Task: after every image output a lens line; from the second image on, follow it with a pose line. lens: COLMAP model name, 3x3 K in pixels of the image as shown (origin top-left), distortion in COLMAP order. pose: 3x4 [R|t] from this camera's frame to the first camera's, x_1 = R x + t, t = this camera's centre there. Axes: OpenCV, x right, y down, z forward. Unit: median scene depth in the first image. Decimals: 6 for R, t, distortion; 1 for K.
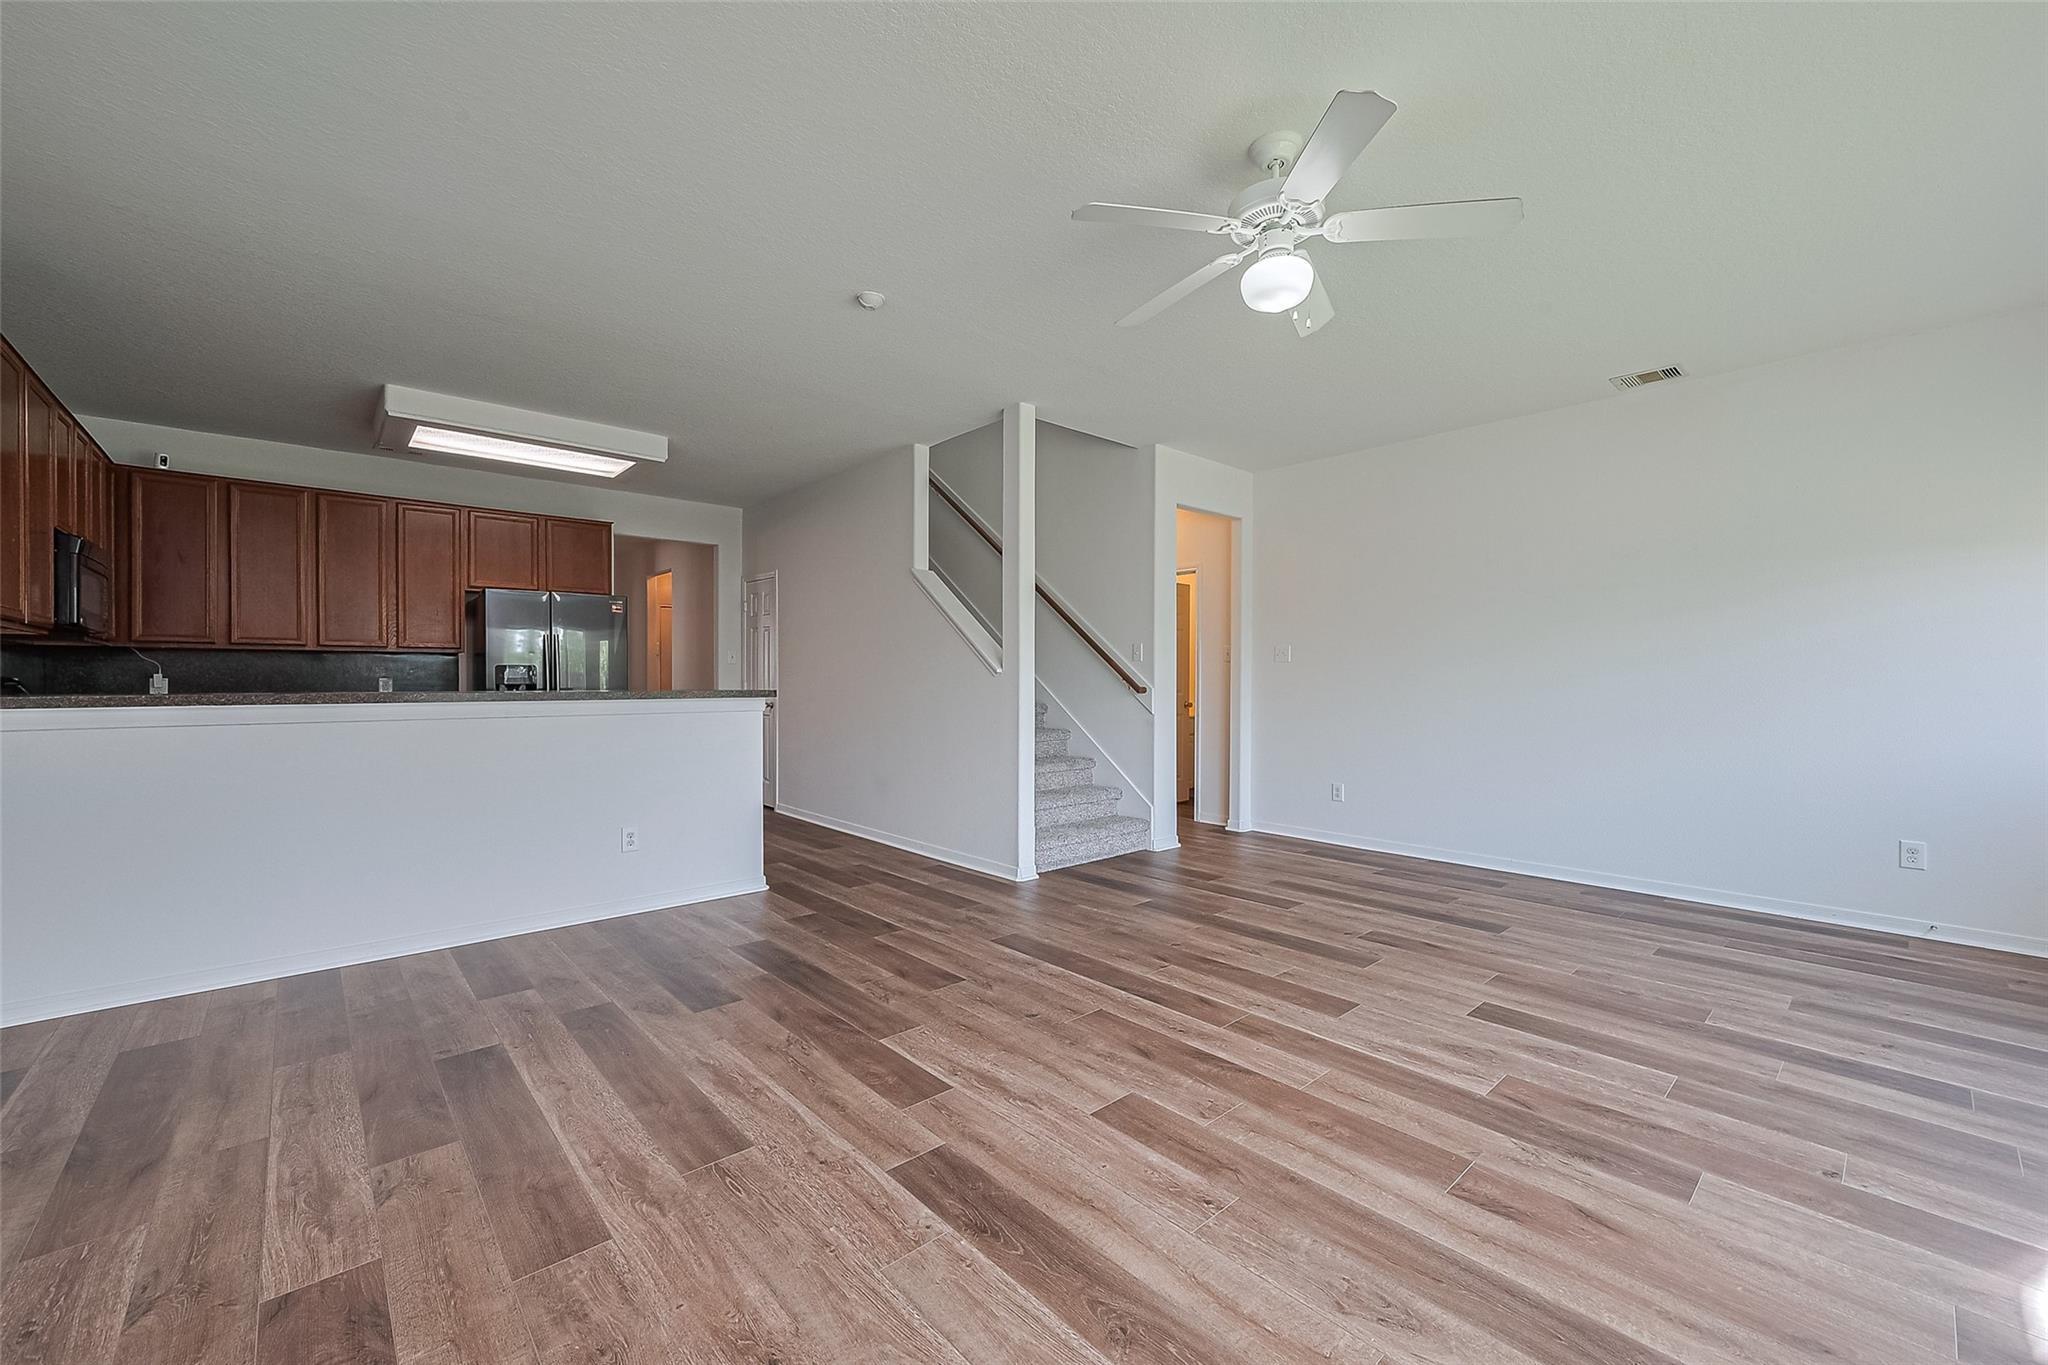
lens RADIAL K [[826.3, 0, 1024.0], [0, 826.3, 682.5], [0, 0, 1]] dist [0.000778, 0.000019]
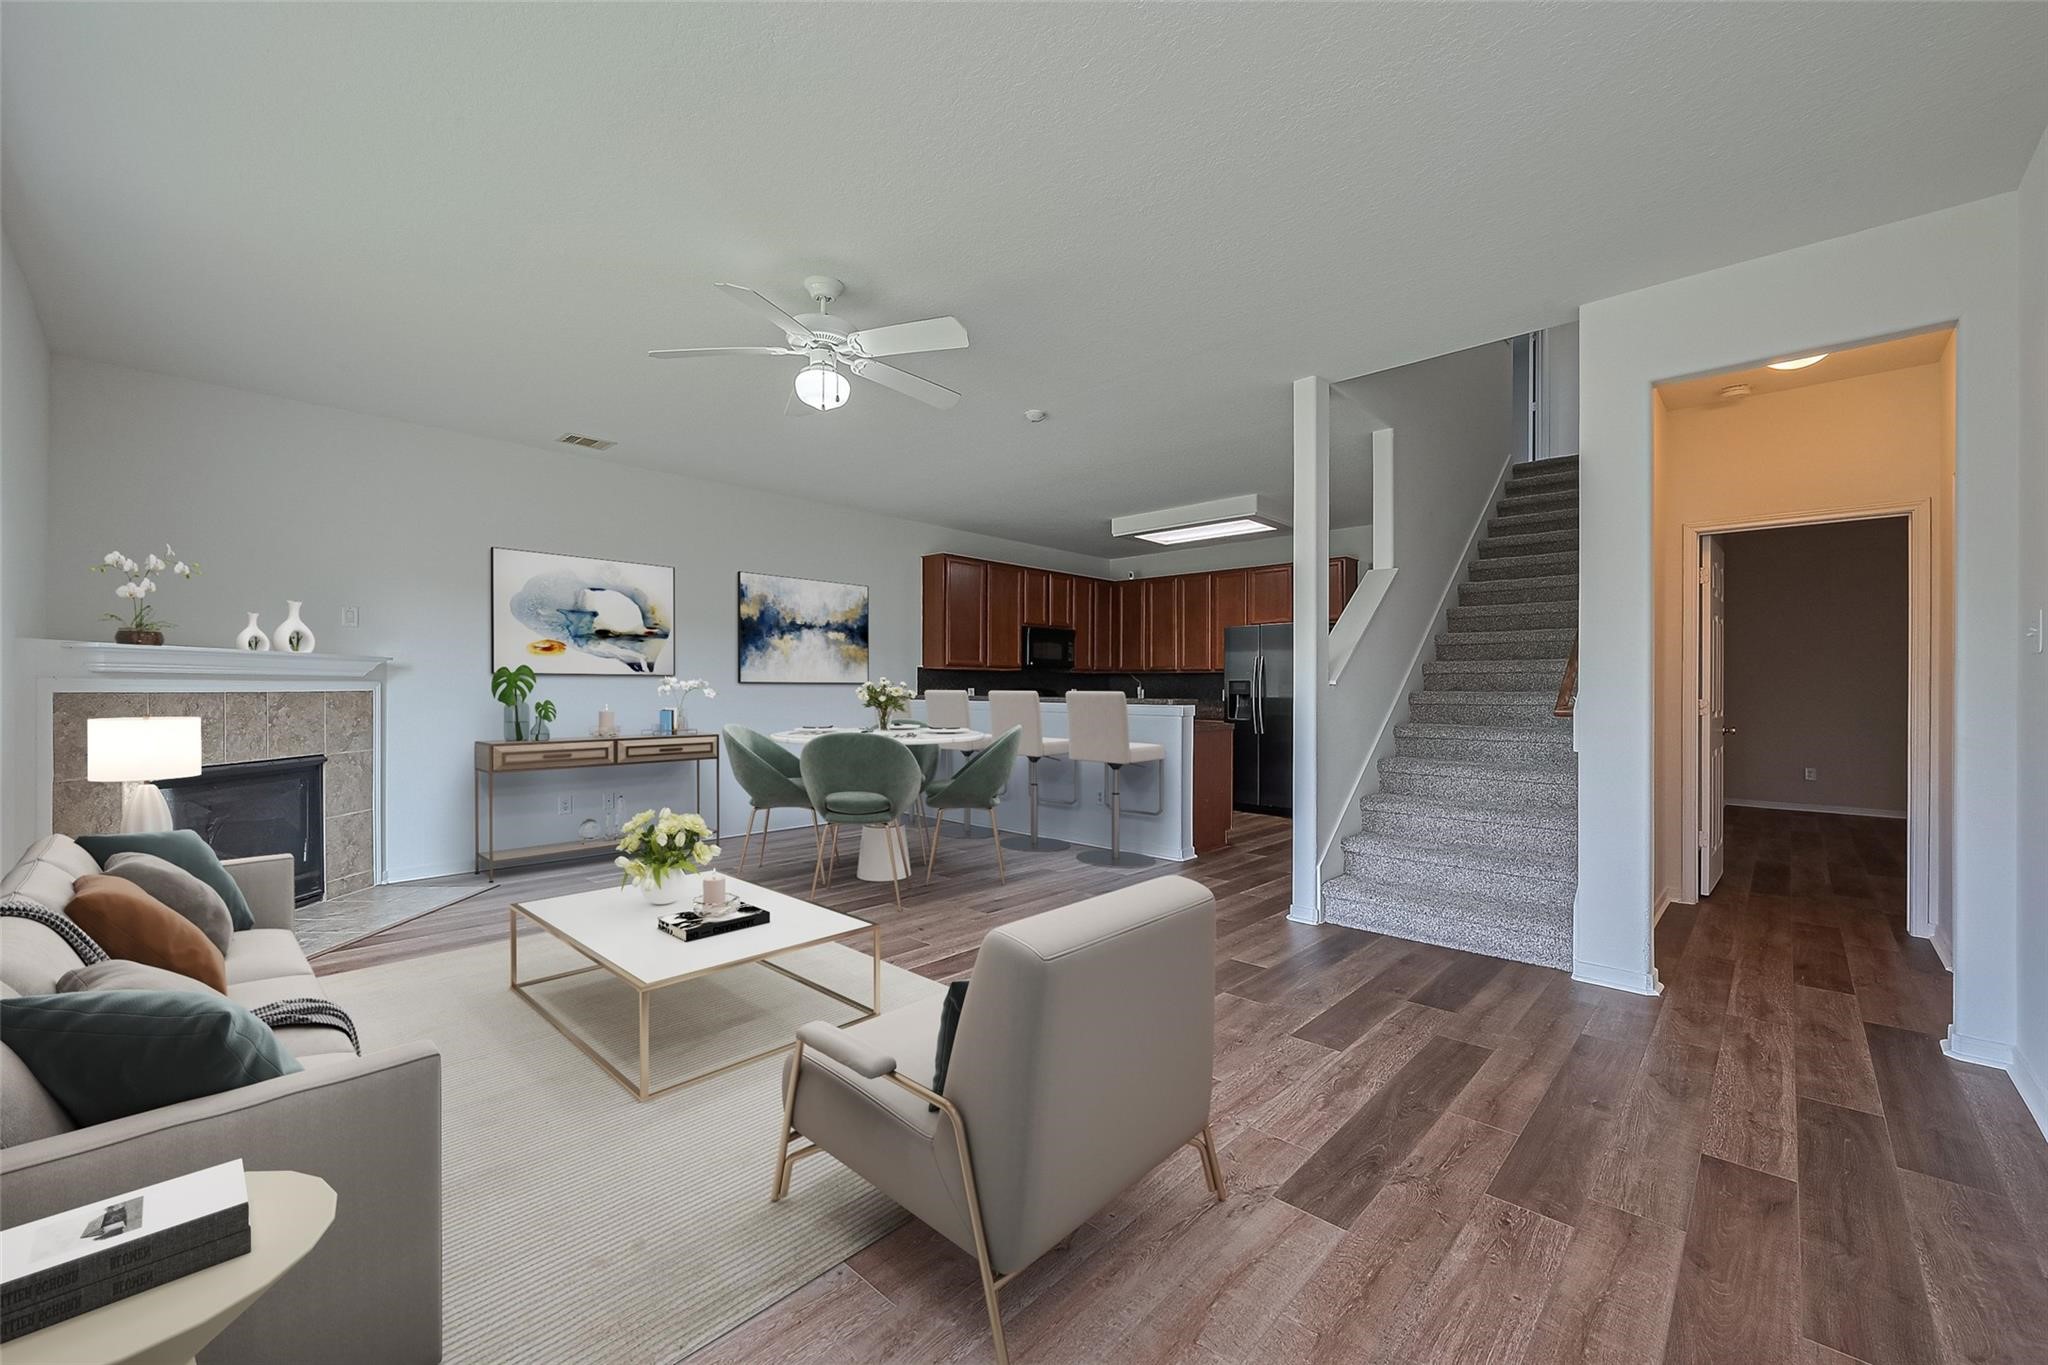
lens RADIAL K [[803.9, 0, 1024.0], [0, 803.9, 682.5], [0, 0, 1]] dist [-0.025420, -0.000007]
pose [[0.082957, -0.007812, -0.996522, 0.992142], [-0.017635, 0.999801, -0.009305, 0.001116], [0.996397, 0.018345, 0.082803, 0.769608]]
